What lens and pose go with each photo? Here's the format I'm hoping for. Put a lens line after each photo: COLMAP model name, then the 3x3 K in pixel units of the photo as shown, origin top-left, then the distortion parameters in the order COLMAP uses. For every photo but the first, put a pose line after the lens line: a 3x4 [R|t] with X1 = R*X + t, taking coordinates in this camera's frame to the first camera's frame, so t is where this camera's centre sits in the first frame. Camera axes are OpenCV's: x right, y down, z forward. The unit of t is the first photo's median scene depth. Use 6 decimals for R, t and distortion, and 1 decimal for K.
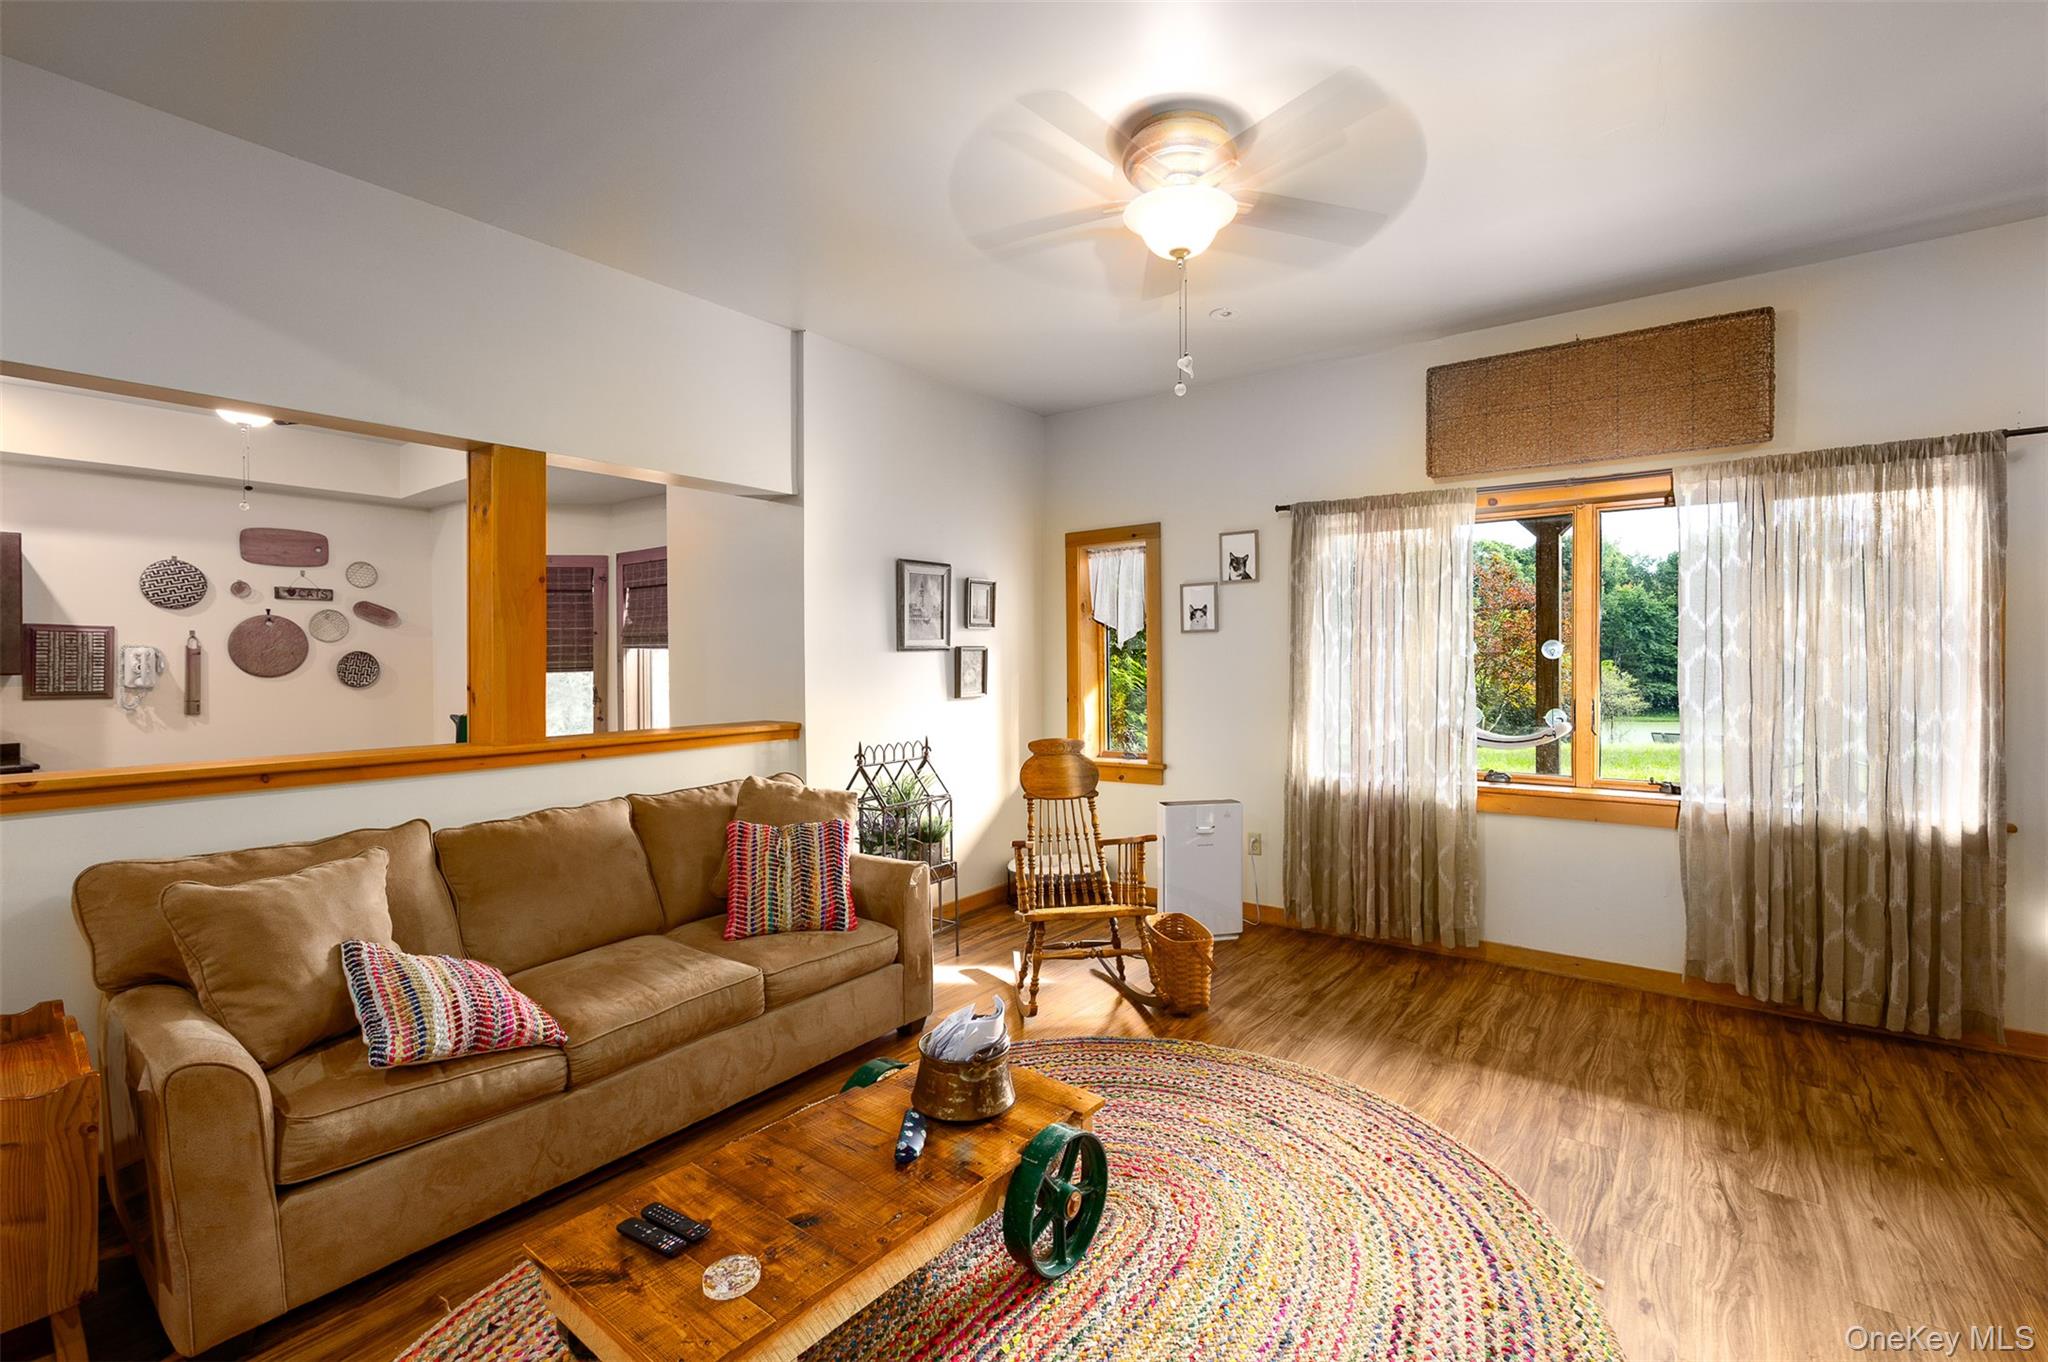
lens RADIAL K [[915.3, 0, 1024.0], [0, 915.3, 681.0], [0, 0, 1]] dist [0.001480, 0.000095]
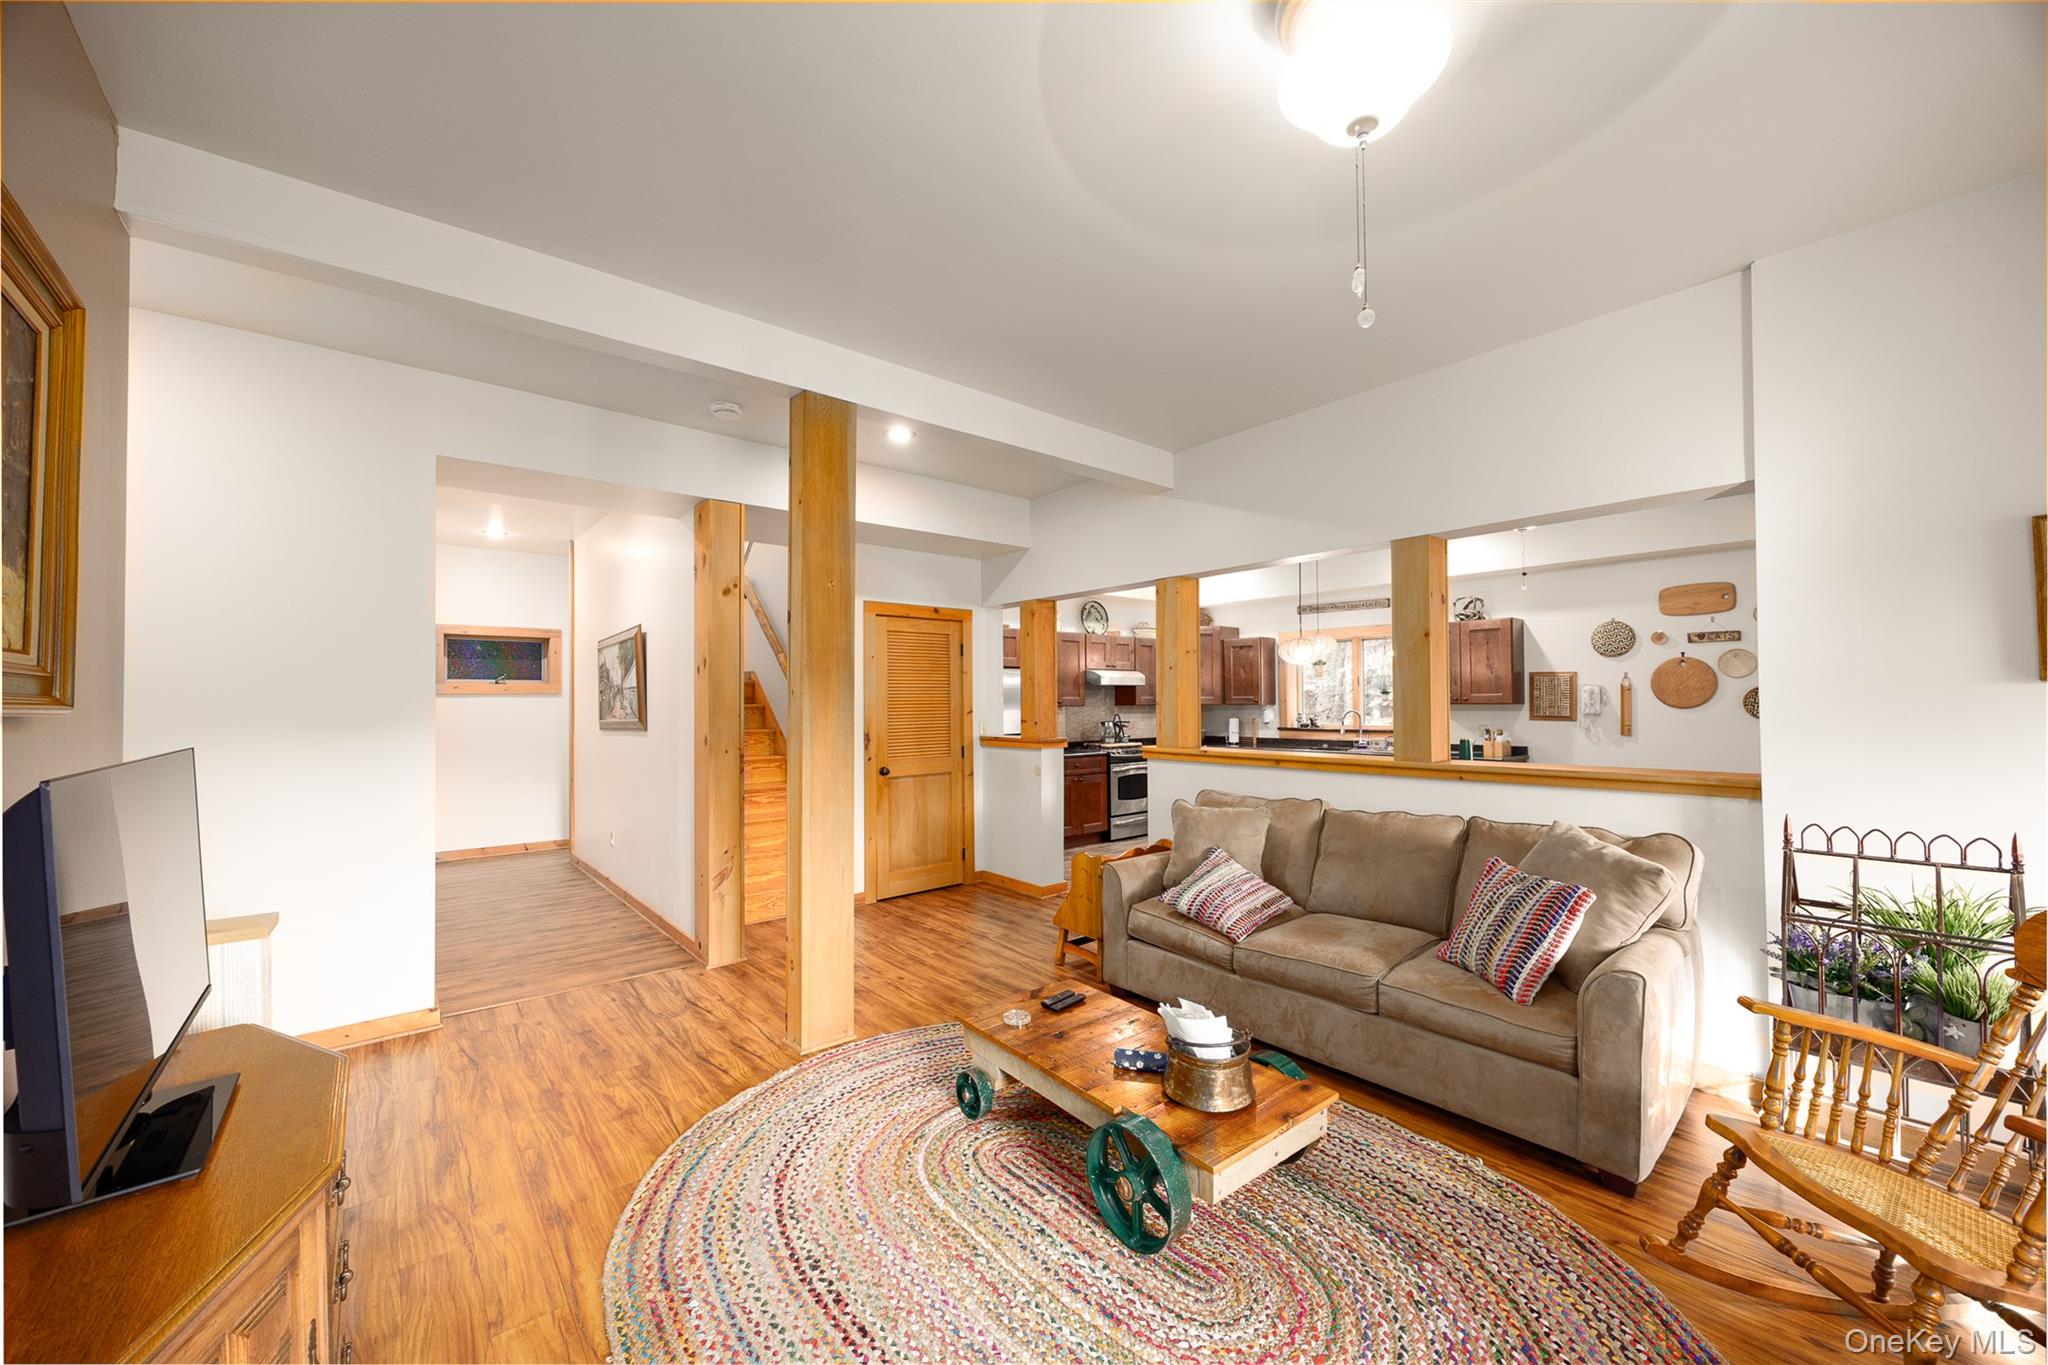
lens RADIAL K [[765.5, 0, 1024.0], [0, 765.5, 682.5], [0, 0, 1]] dist [0.000979, 0.000008]
pose [[-0.230354, -0.014589, -0.972997, 0.387523], [-0.017154, 0.999793, -0.010930, -0.013417], [0.972956, 0.014173, -0.230557, 0.419367]]
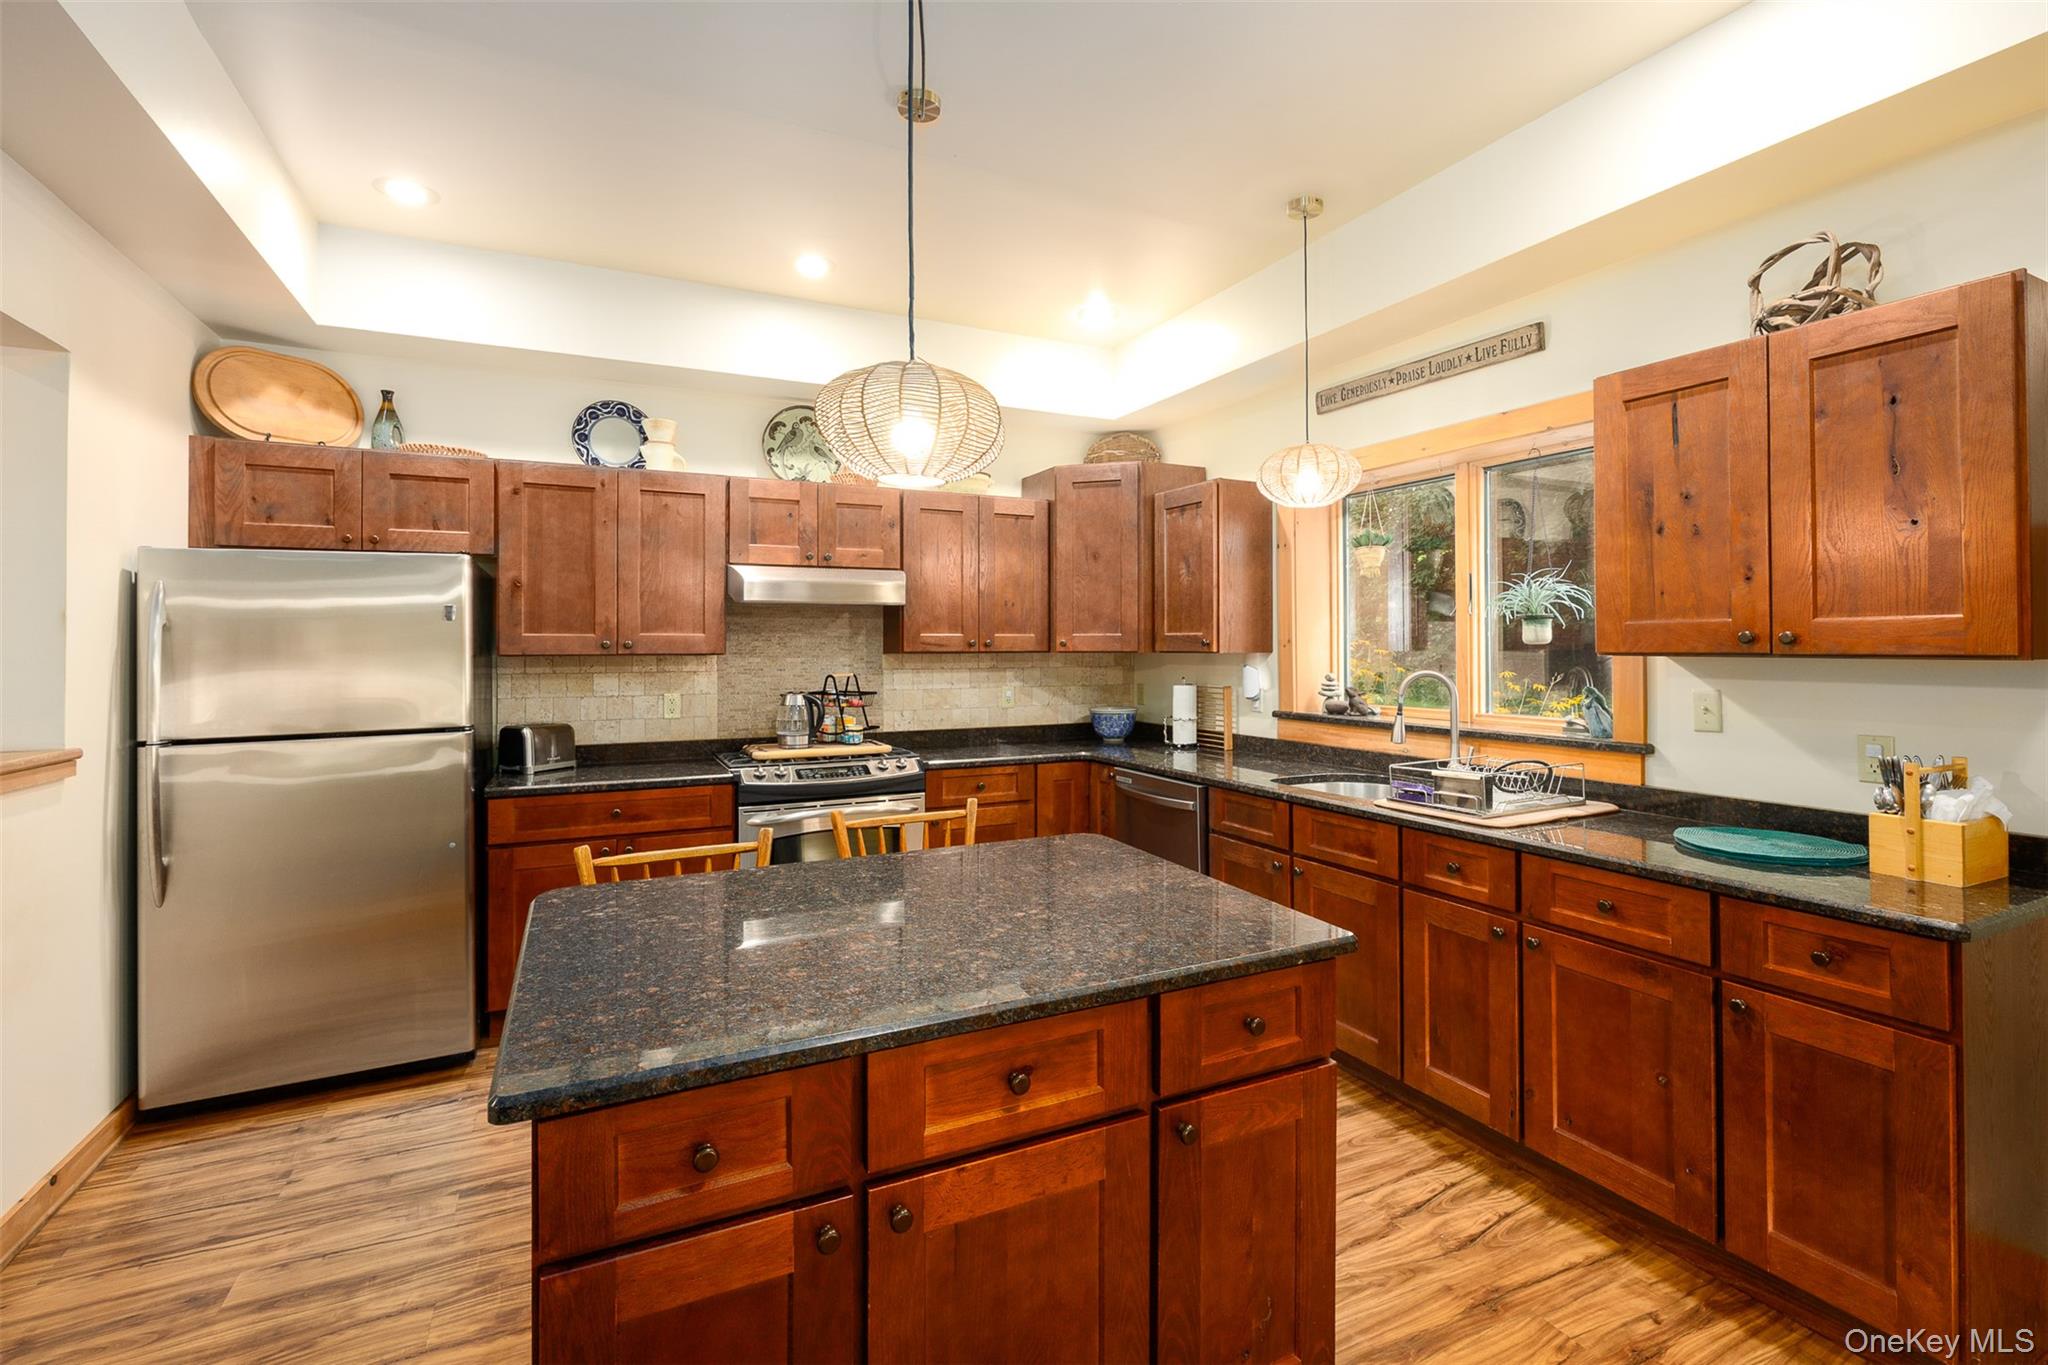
lens RADIAL K [[920.7, 0, 1025.8], [0, 920.7, 616.7], [0, 0, 1]] dist [0.001622, -0.000121]
pose [[-0.438941, -0.014107, -0.898405, -0.570632], [-0.019865, 0.999785, -0.005994, -0.015857], [0.898296, 0.015216, -0.439127, 0.735322]]
